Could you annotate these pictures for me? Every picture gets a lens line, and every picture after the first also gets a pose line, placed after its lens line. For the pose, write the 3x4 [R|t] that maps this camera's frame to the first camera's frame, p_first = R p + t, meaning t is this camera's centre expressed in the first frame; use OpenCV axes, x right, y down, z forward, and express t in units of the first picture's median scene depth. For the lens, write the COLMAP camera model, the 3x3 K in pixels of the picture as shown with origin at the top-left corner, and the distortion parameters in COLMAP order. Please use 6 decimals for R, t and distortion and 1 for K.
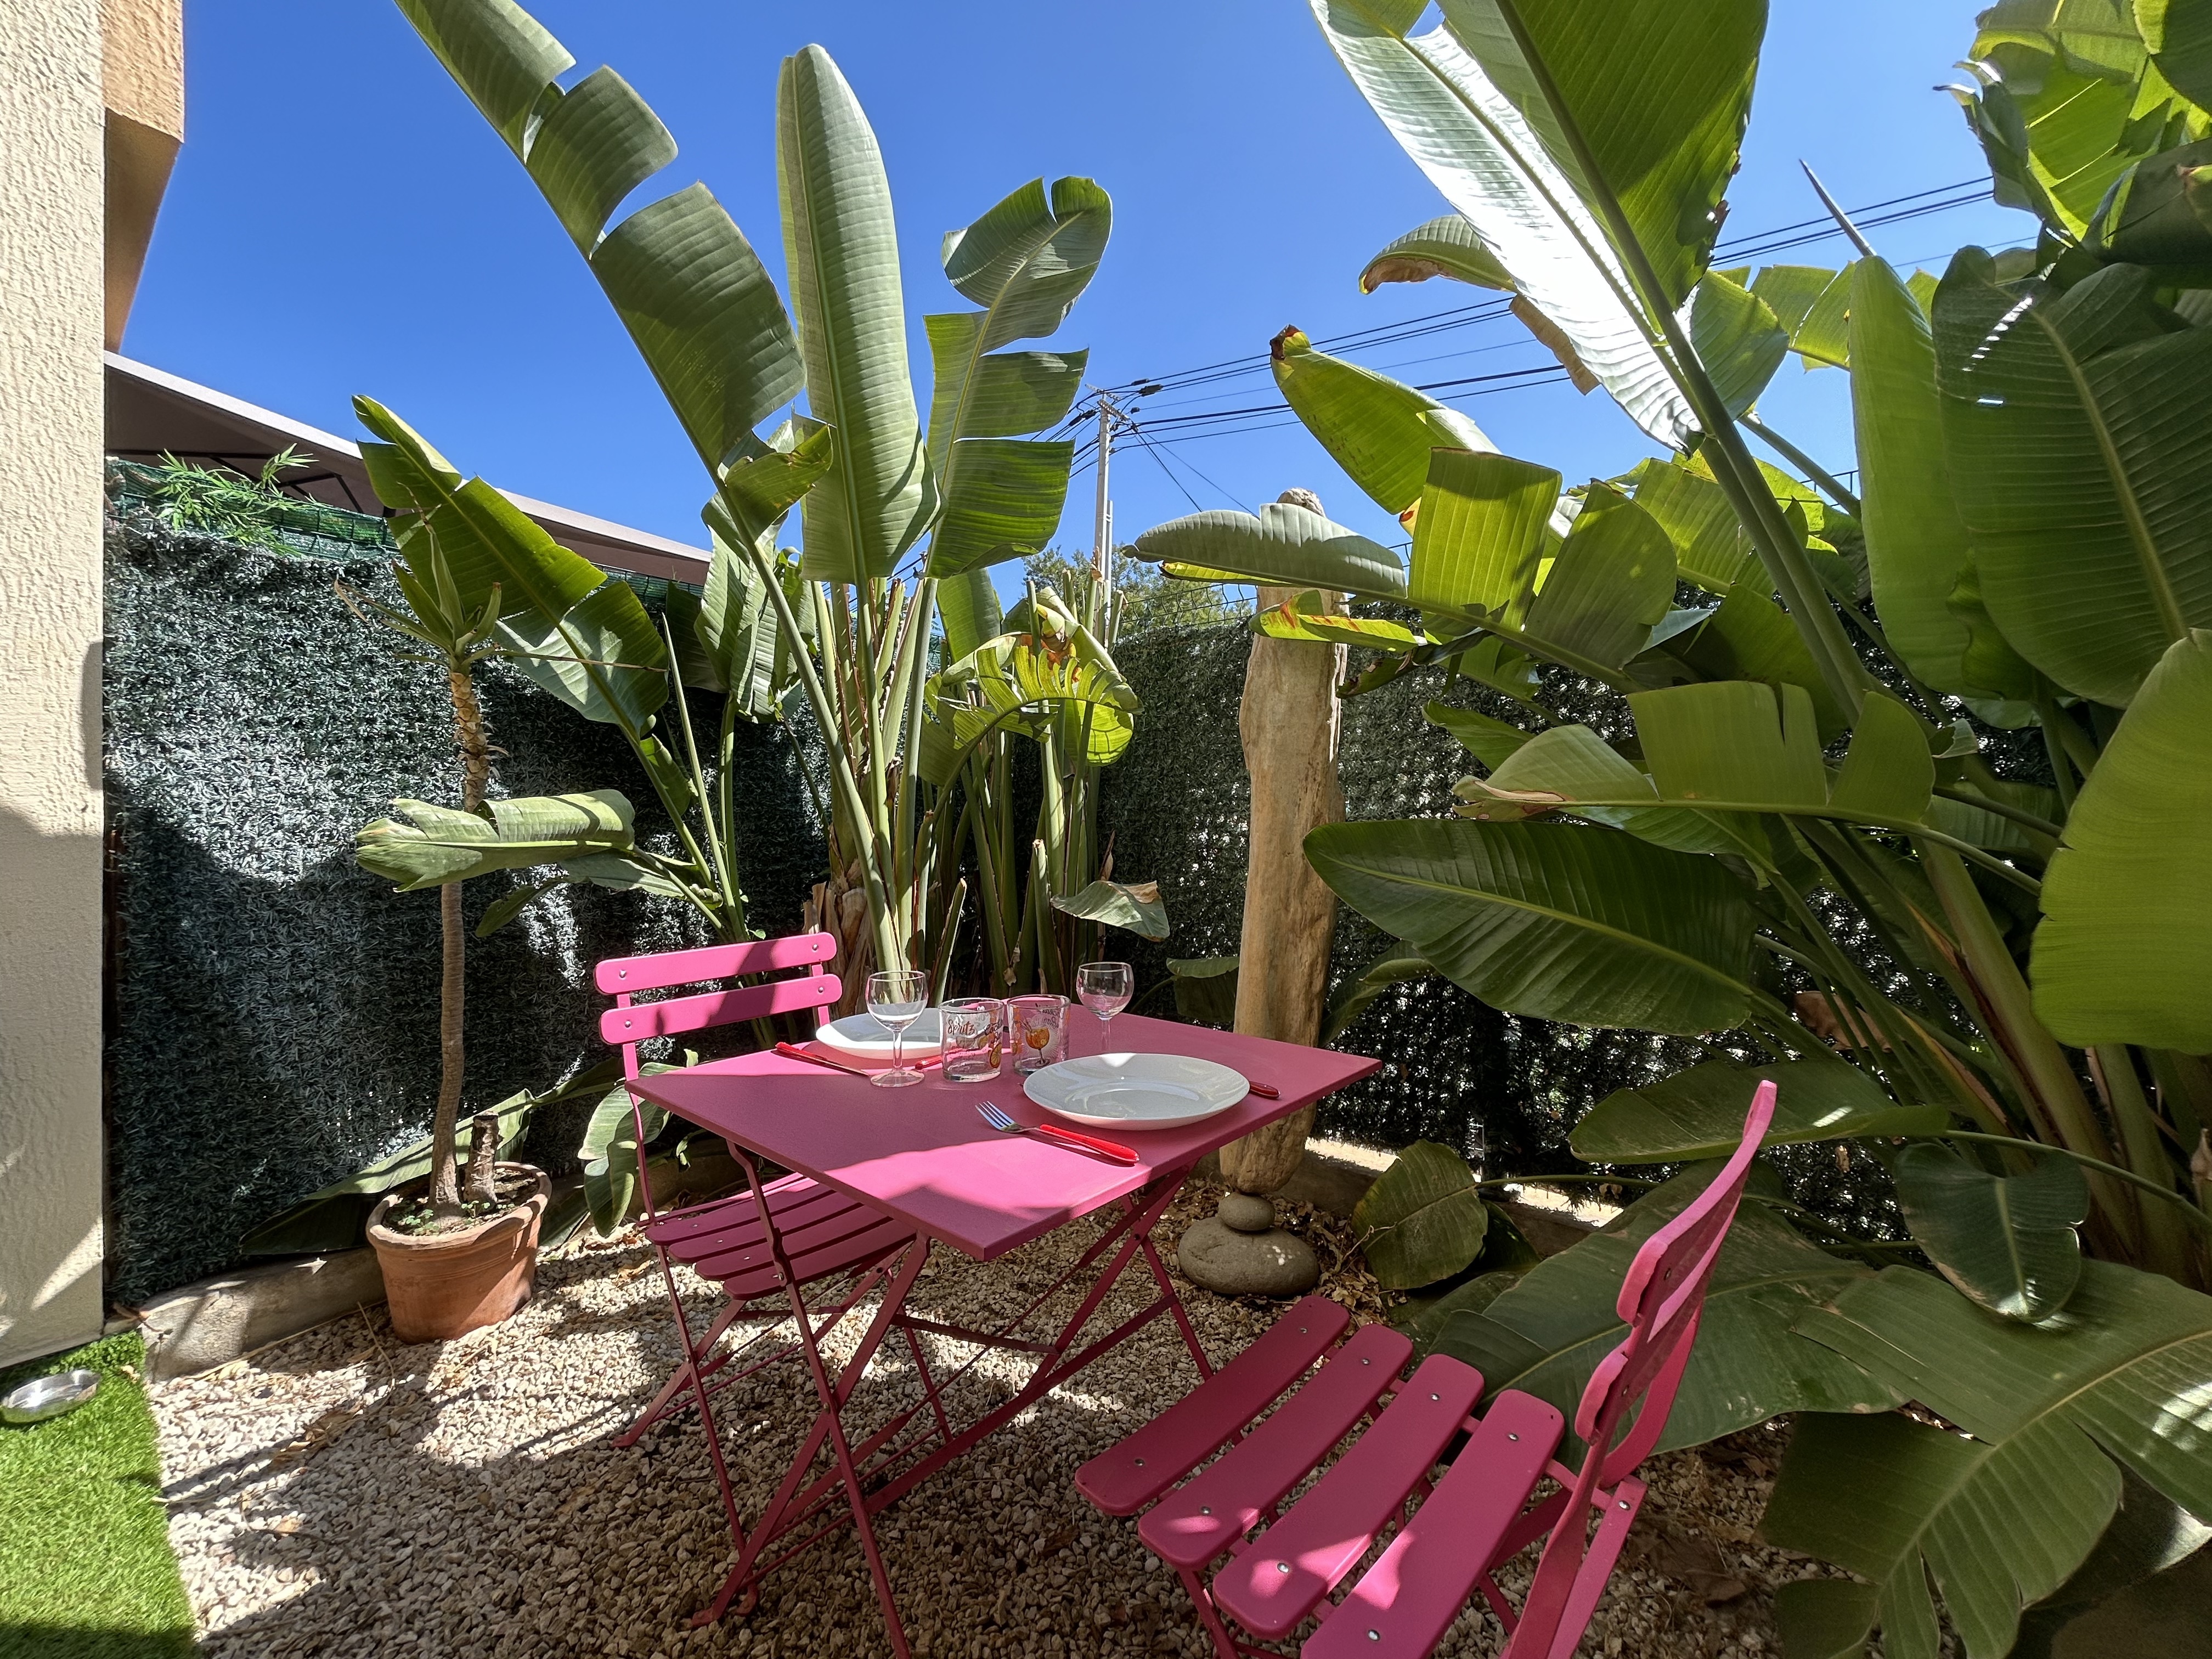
lens RADIAL K [[915.4, 0, 1113.8], [0, 915.4, 822.8], [0, 0, 1]] dist [0.011611, -0.002359]
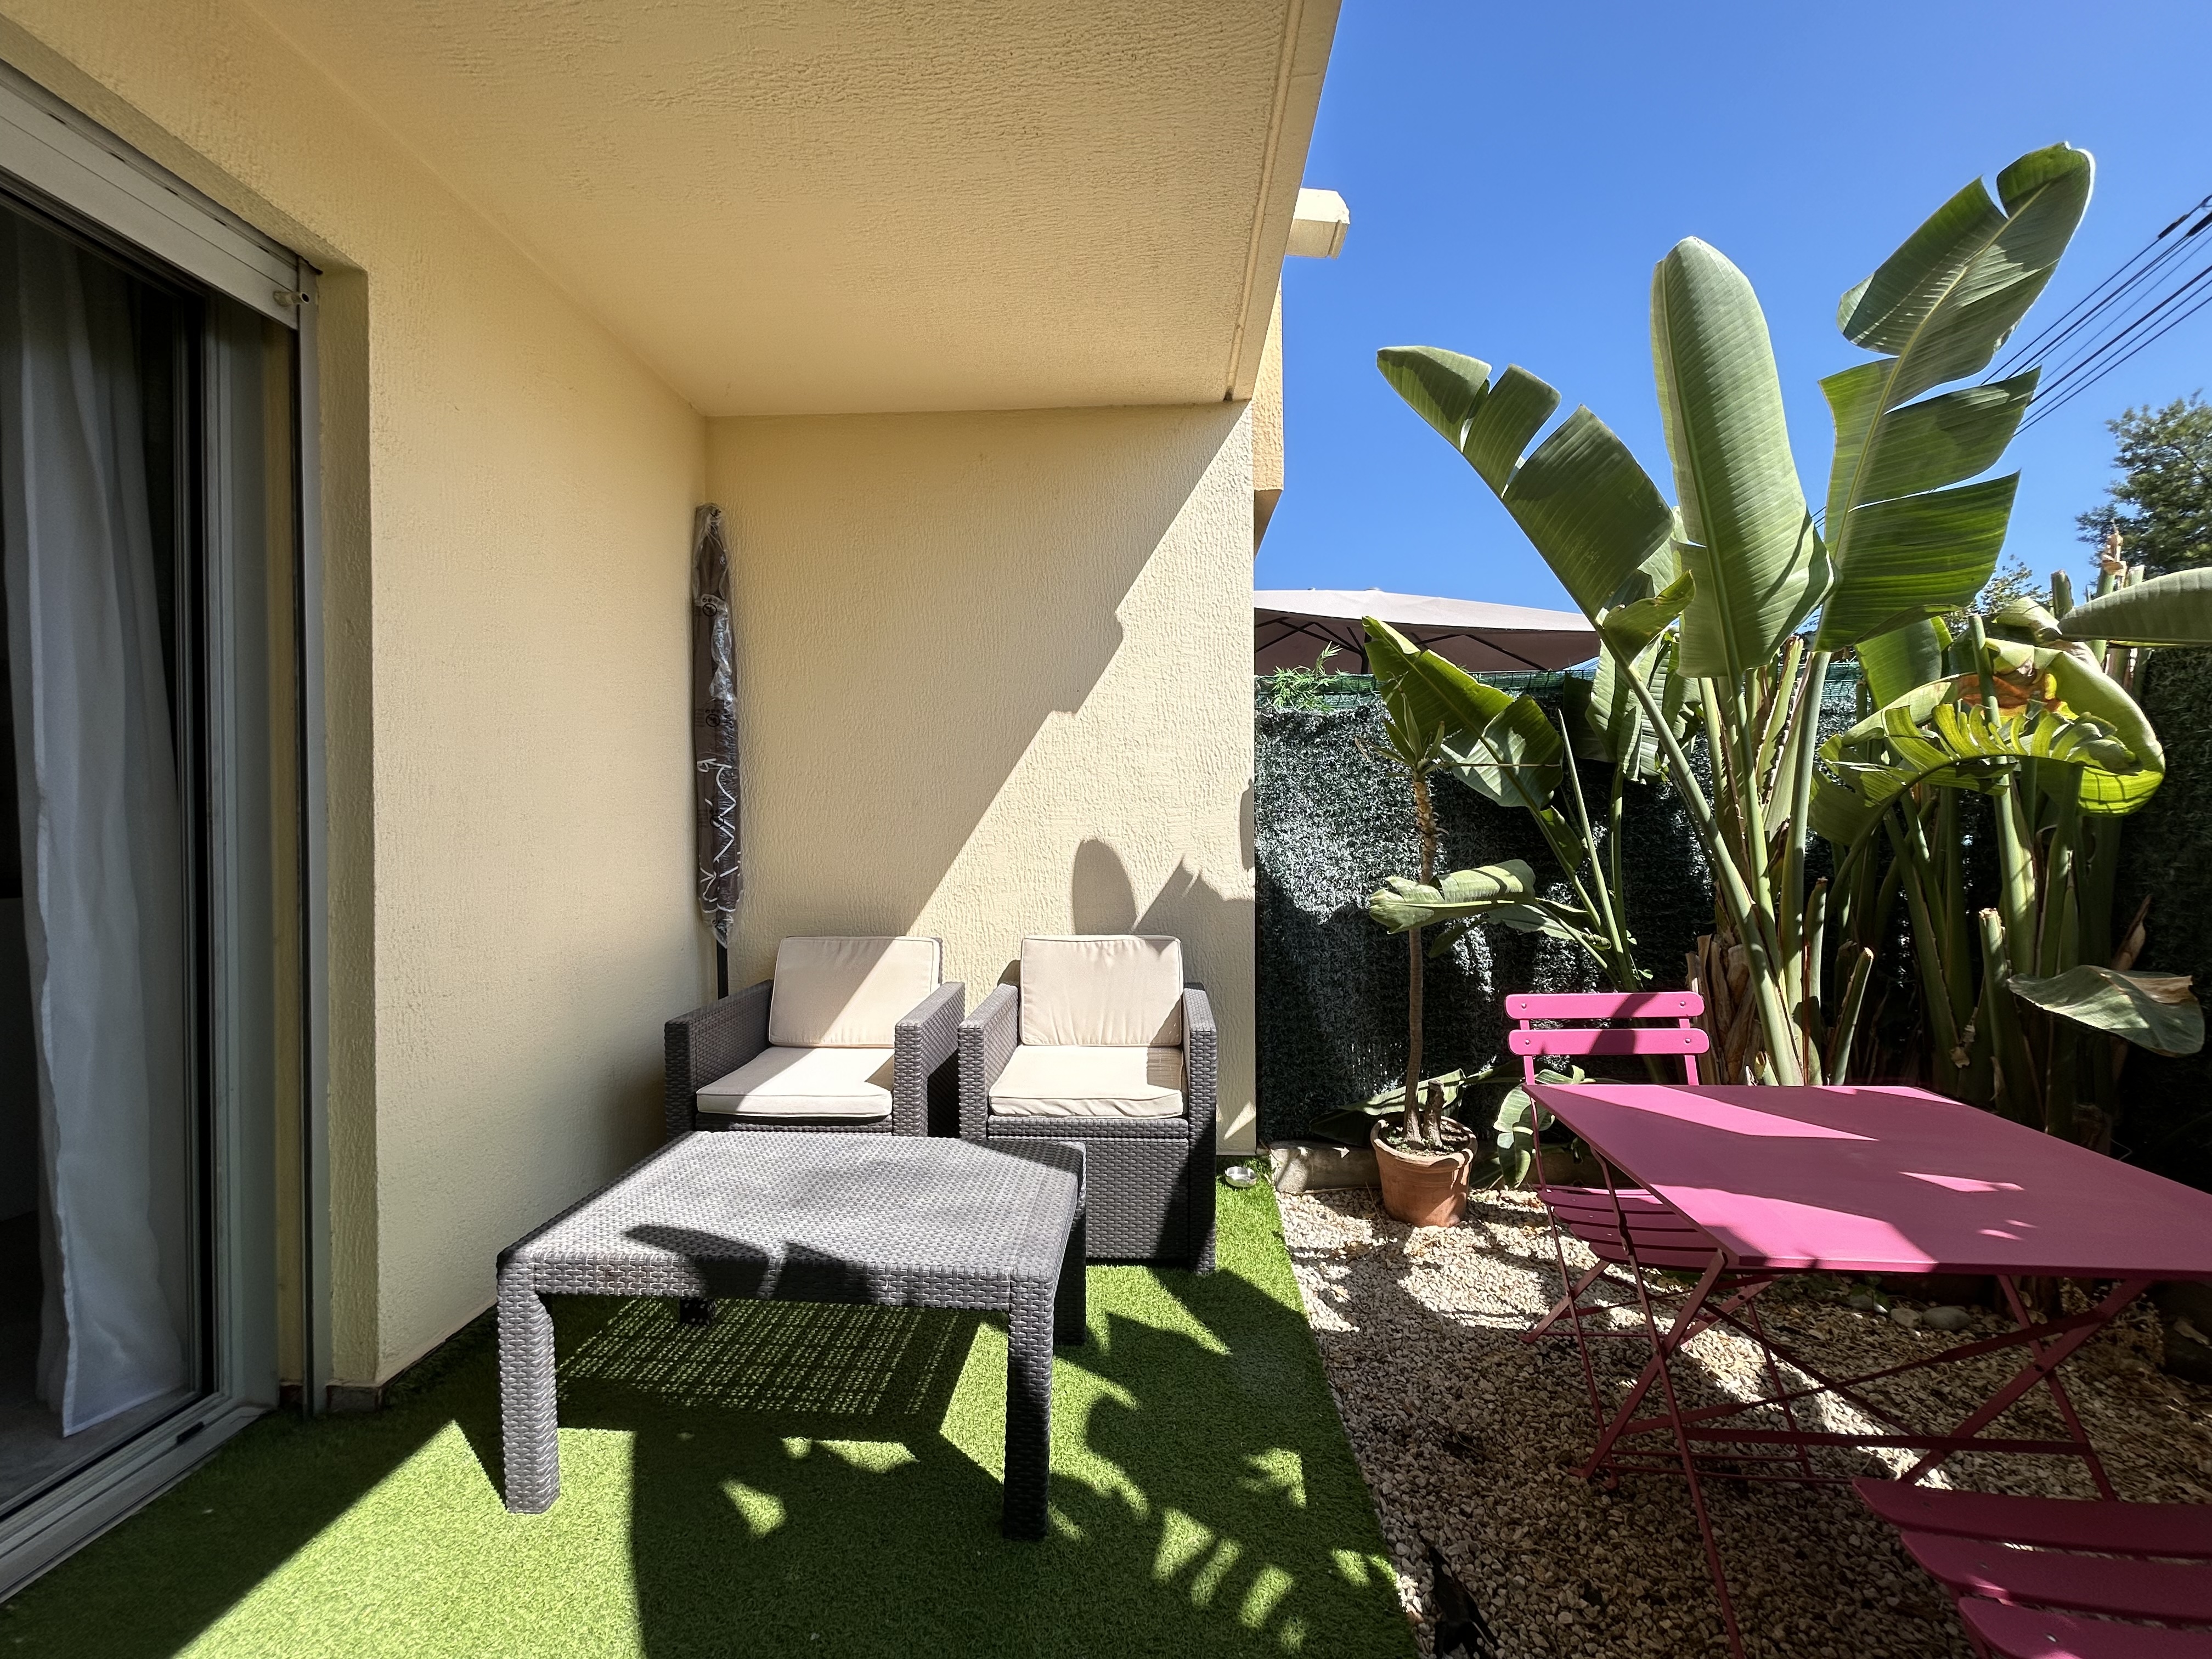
lens RADIAL K [[915.4, 0, 1113.8], [0, 915.4, 822.8], [0, 0, 1]] dist [0.011611, -0.002359]
pose [[0.601619, 0.002737, -0.798778, 0.165900], [0.004334, 0.999968, 0.006691, -0.102376], [0.798771, -0.007488, 0.601588, -0.270014]]
